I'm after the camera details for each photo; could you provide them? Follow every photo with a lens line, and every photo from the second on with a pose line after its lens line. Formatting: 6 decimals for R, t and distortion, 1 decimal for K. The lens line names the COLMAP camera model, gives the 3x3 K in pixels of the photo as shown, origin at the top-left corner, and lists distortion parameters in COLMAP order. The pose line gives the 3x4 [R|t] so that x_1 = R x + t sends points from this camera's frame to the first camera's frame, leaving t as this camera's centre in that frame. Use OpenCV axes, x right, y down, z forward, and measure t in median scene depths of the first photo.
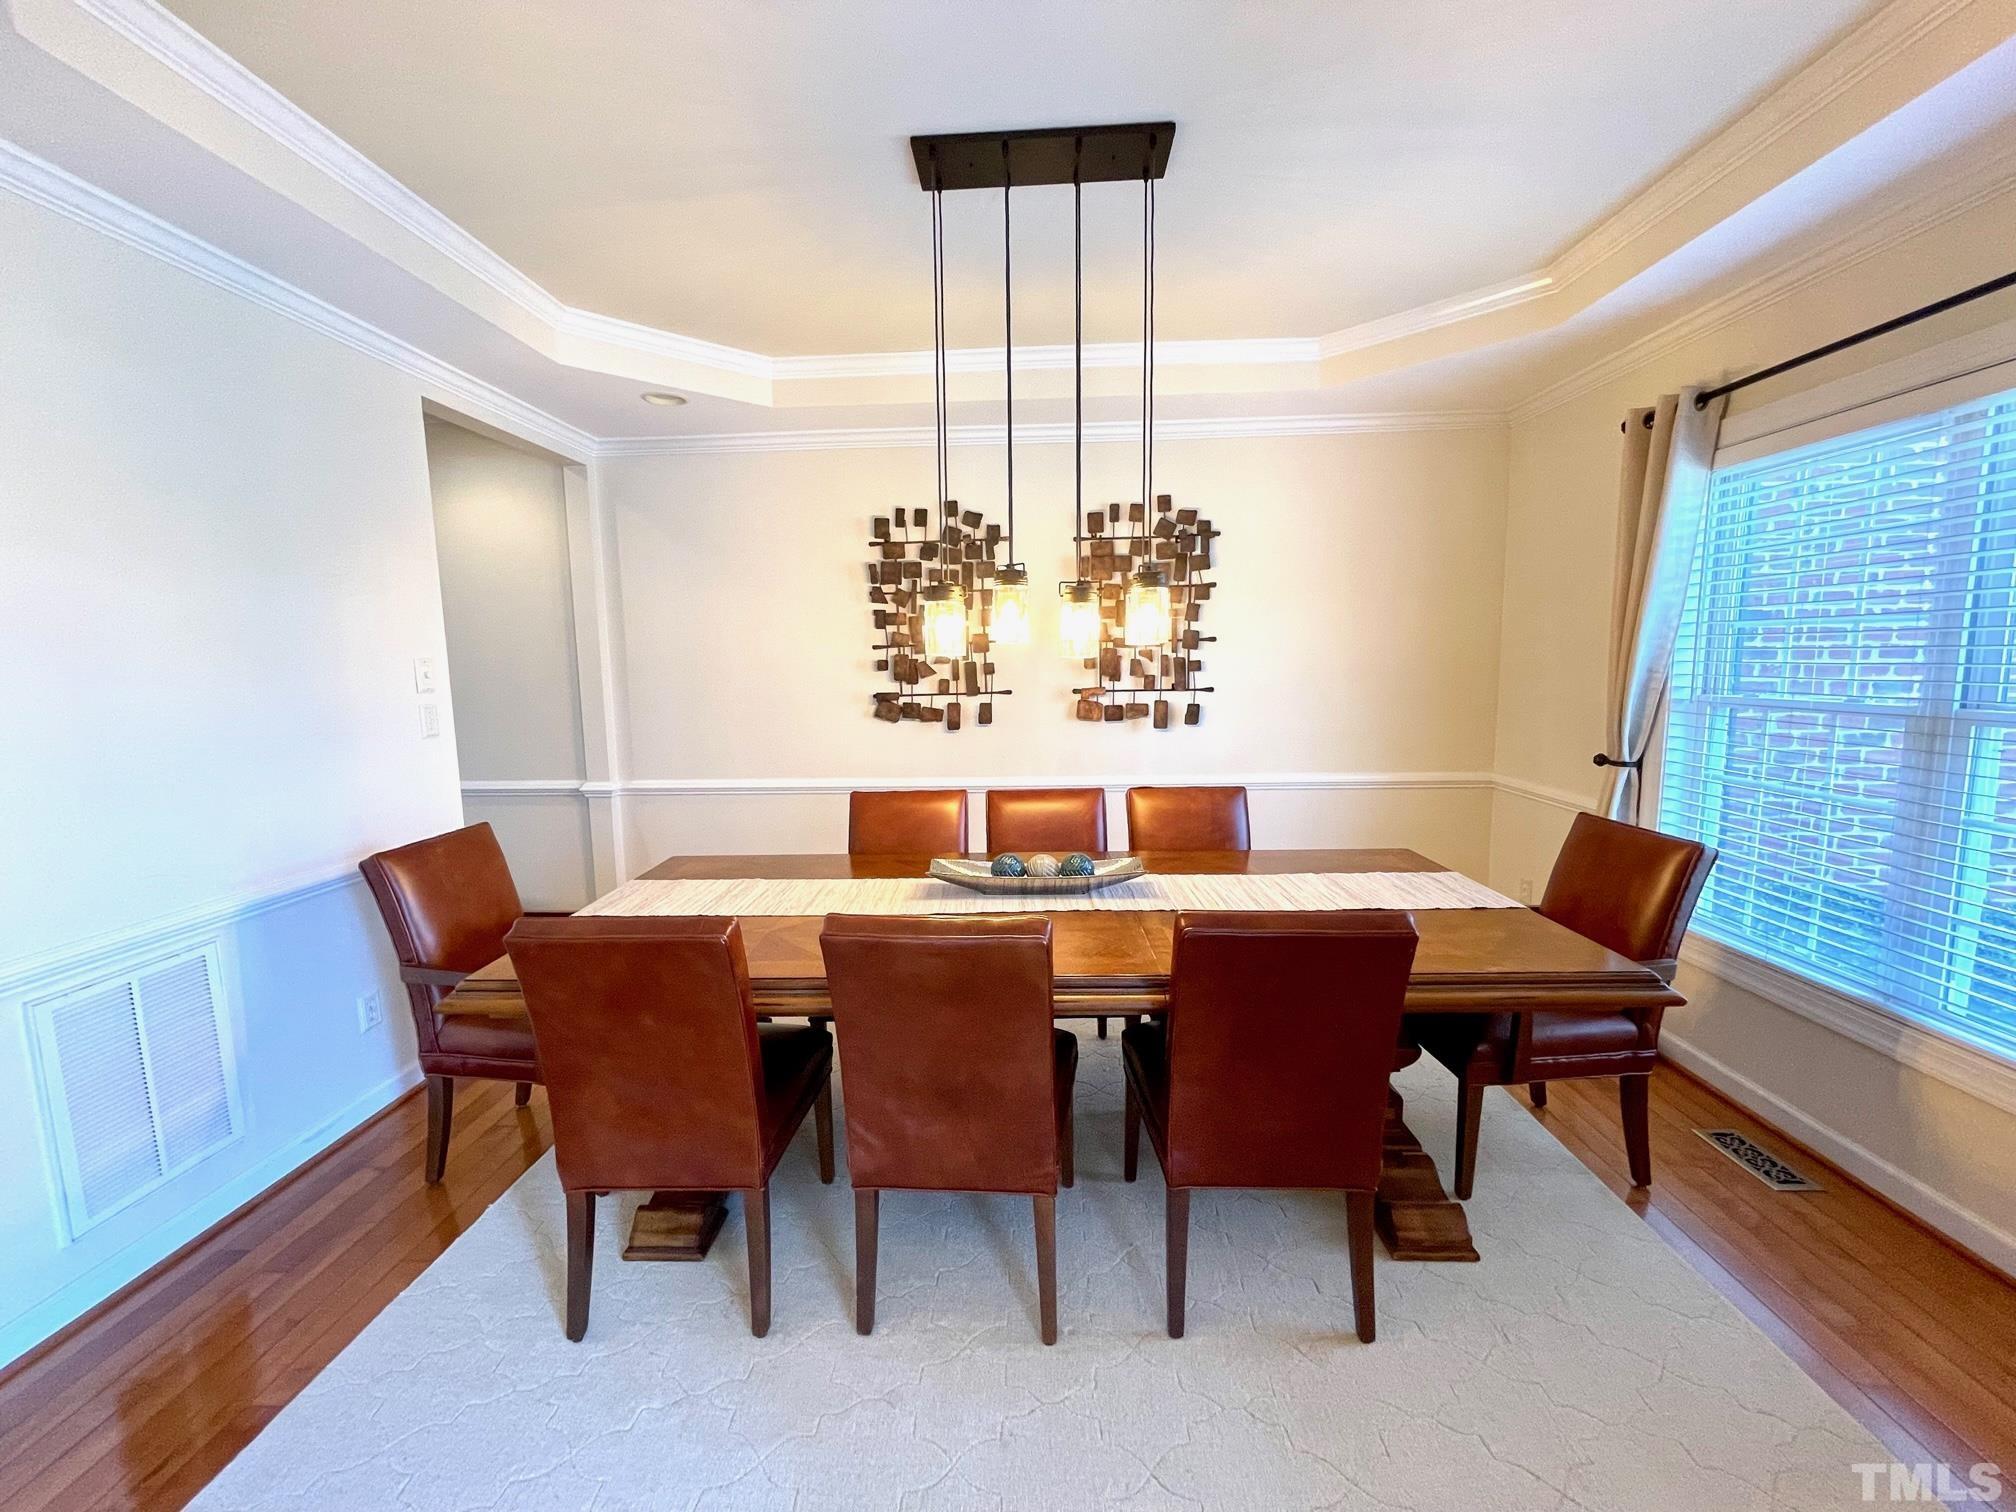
lens RADIAL K [[816.9, 0, 1002.3], [0, 816.9, 756.2], [0, 0, 1]] dist [-0.004024, 0.000193]
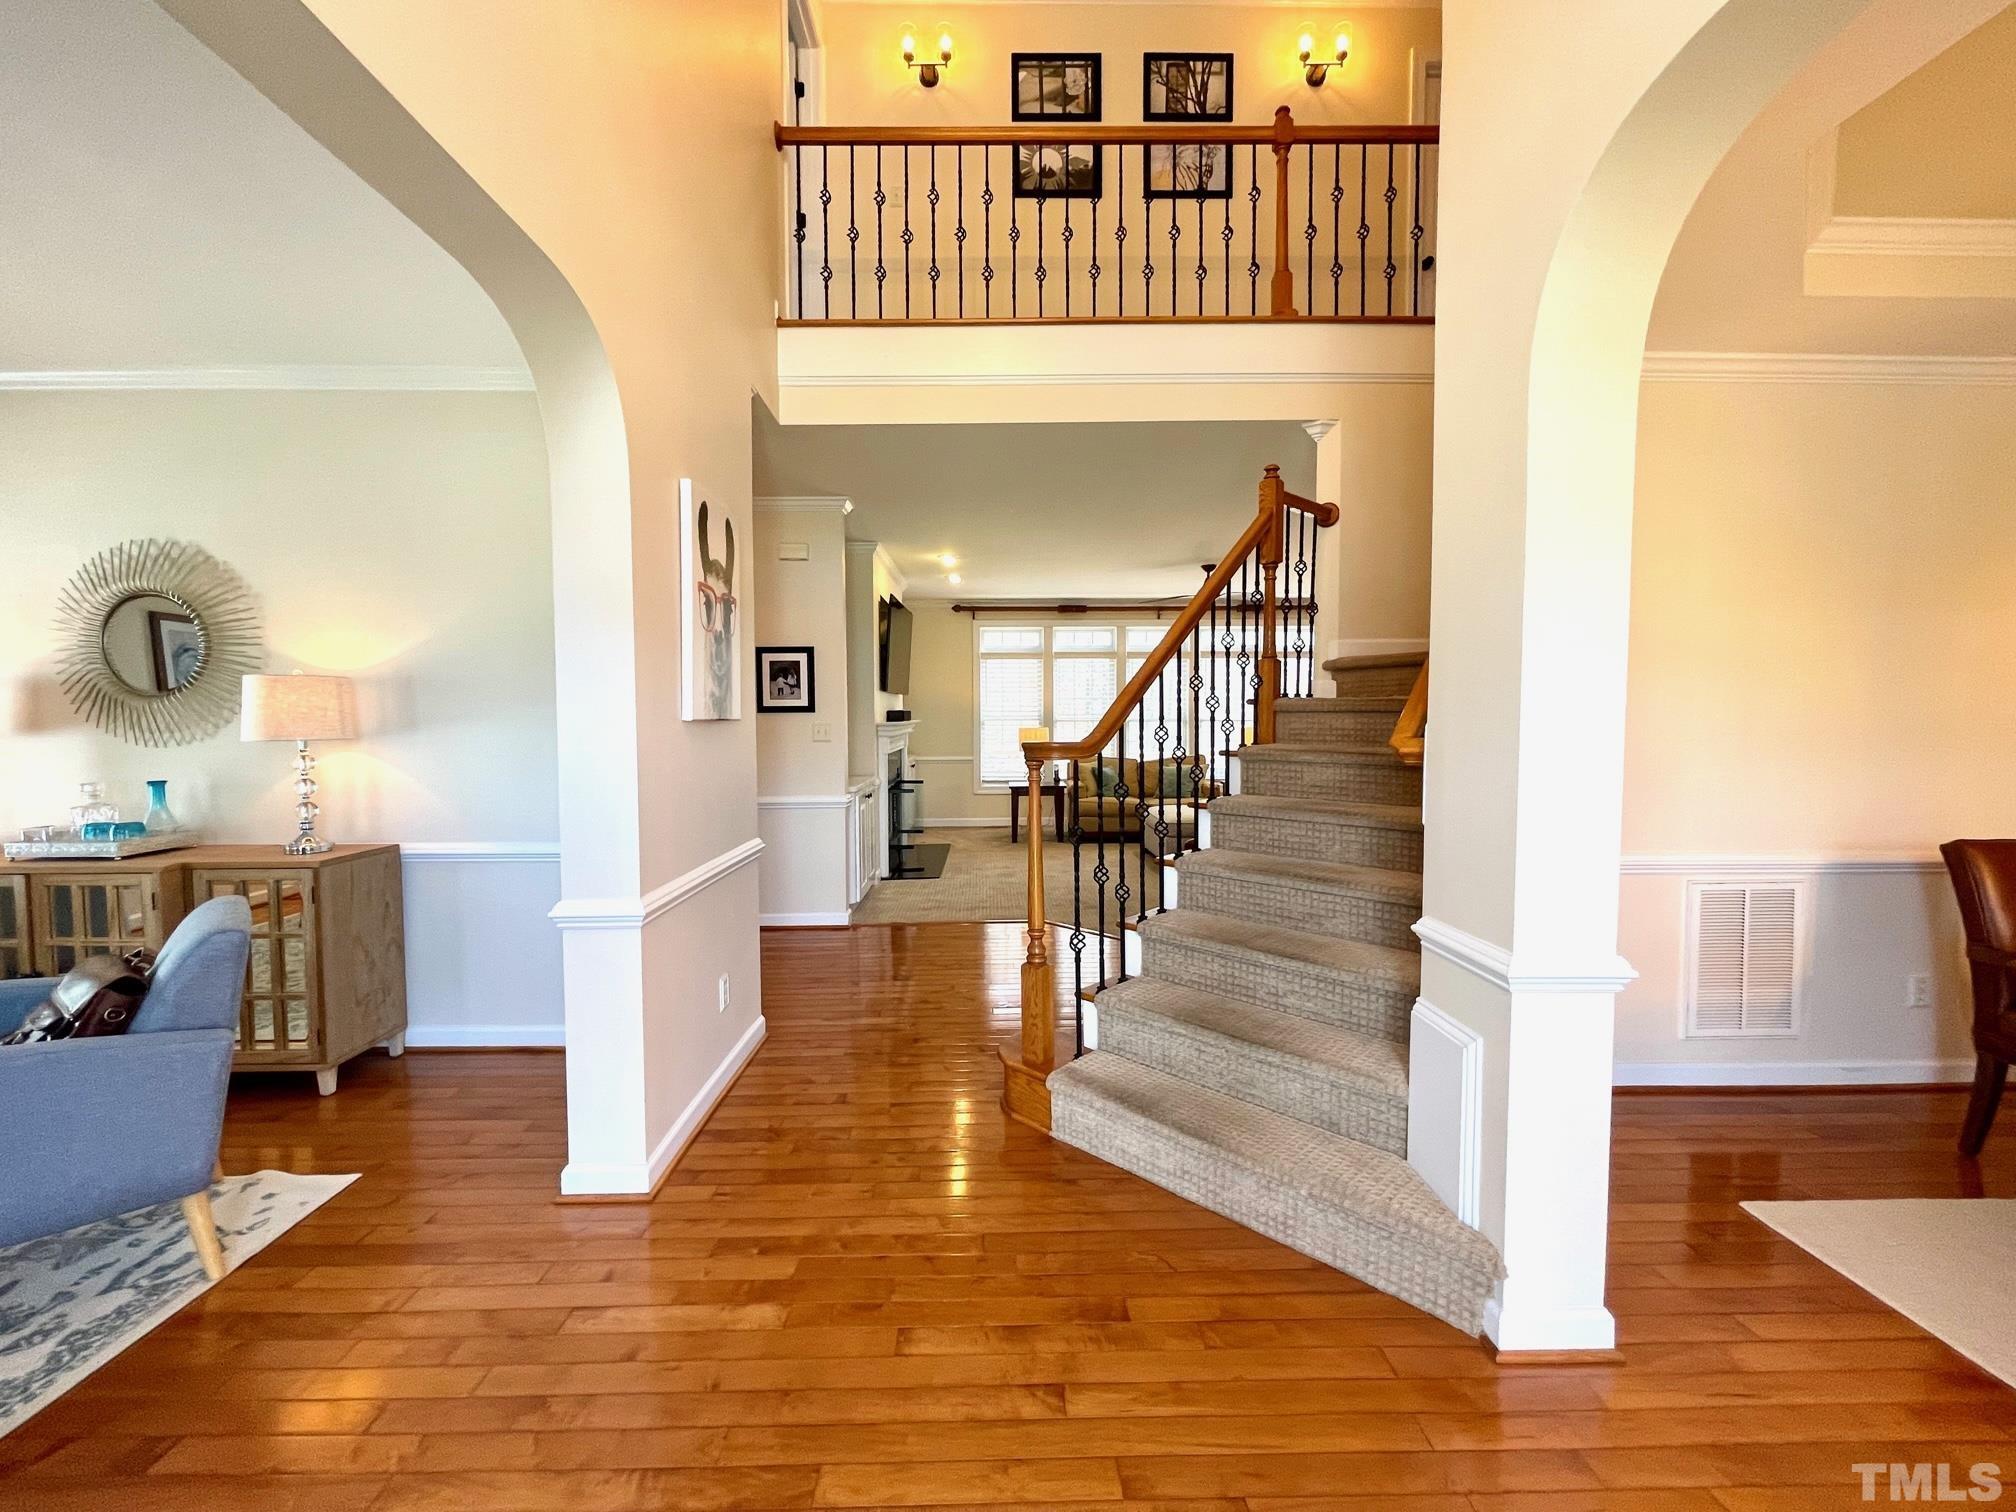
lens RADIAL K [[816.9, 0, 1011.1], [0, 816.9, 754.8], [0, 0, 1]] dist [-0.004024, 0.000193]
pose [[0.067841, 0.059693, -0.995909, 0.272080], [-0.122188, 0.991191, 0.051087, 0.112193], [0.990186, 0.118222, 0.074537, -0.423728]]
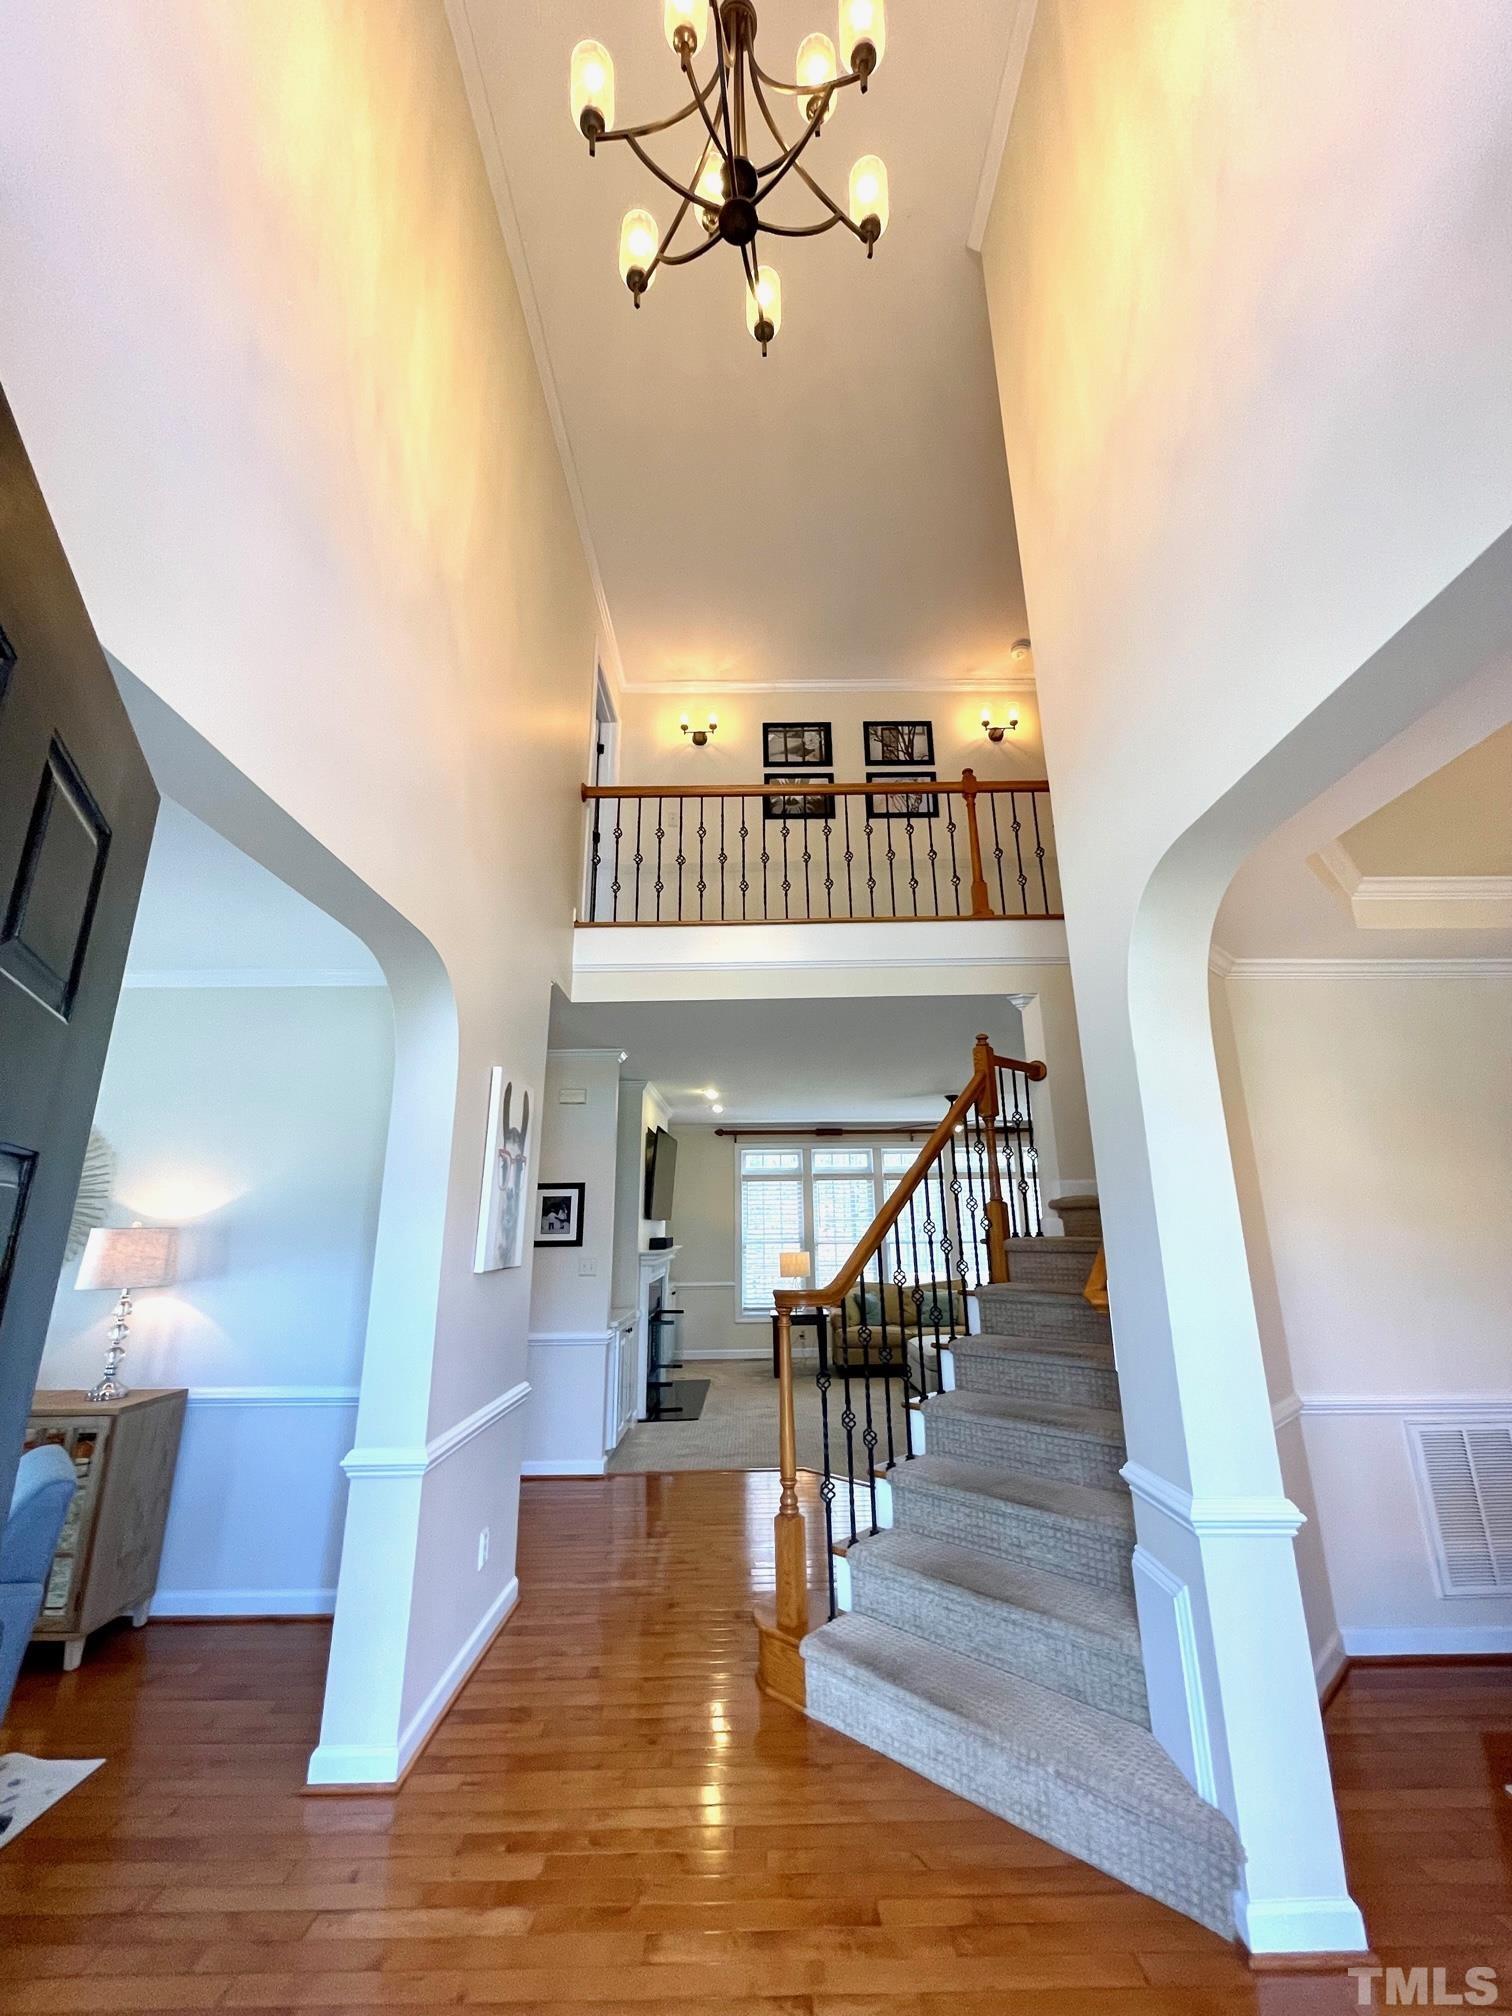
lens RADIAL K [[816.9, 0, 761.7], [0, 816.9, 997.7], [0, 0, 1]] dist [-0.004024, 0.000193]
pose [[0.051268, -0.260642, -0.964073, 0.527489], [-0.113389, 0.957581, -0.264917, 0.045342], [0.992227, 0.122897, 0.019540, -0.422826]]
